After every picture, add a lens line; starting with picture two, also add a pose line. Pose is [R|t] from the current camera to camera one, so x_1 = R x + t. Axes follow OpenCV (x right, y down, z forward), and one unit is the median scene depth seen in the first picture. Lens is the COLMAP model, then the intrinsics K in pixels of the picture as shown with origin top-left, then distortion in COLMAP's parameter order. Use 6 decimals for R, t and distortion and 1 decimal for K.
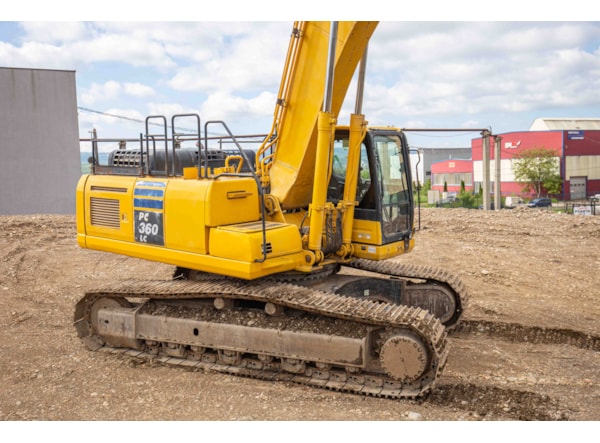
lens RADIAL K [[596.7, 0, 303.1], [0, 596.7, 206.2], [0, 0, 1]] dist [0.055789, 0.002730]
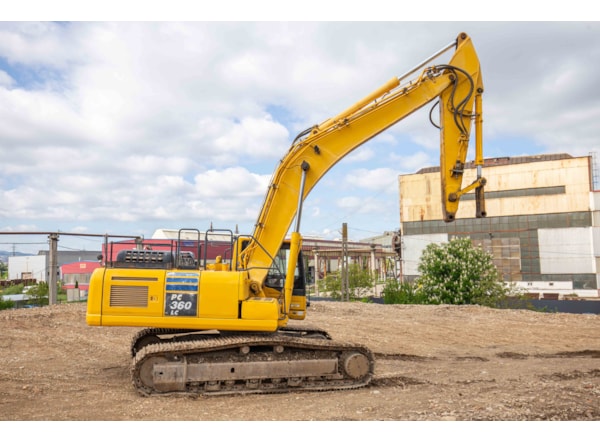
lens RADIAL K [[513.6, 0, 300.0], [0, 513.6, 221.5], [0, 0, 1]] dist [0.041975, 0.004308]
pose [[0.790256, 0.062615, 0.609570, -0.815600], [0.032575, 0.989067, -0.143827, 0.025926], [-0.611911, 0.133517, 0.779576, -0.178396]]
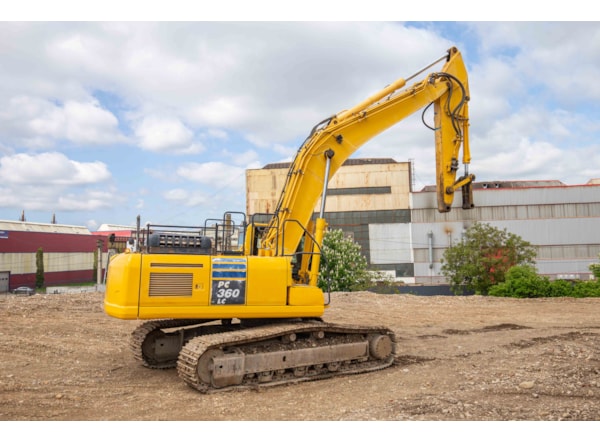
lens RADIAL K [[508.9, 0, 306.1], [0, 508.9, 196.6], [0, 0, 1]] dist [0.024774, 0.000206]
pose [[0.532478, 0.108738, 0.839430, -1.177637], [0.056348, 0.984960, -0.163333, 0.020669], [-0.844566, 0.134272, 0.518343, 0.224197]]
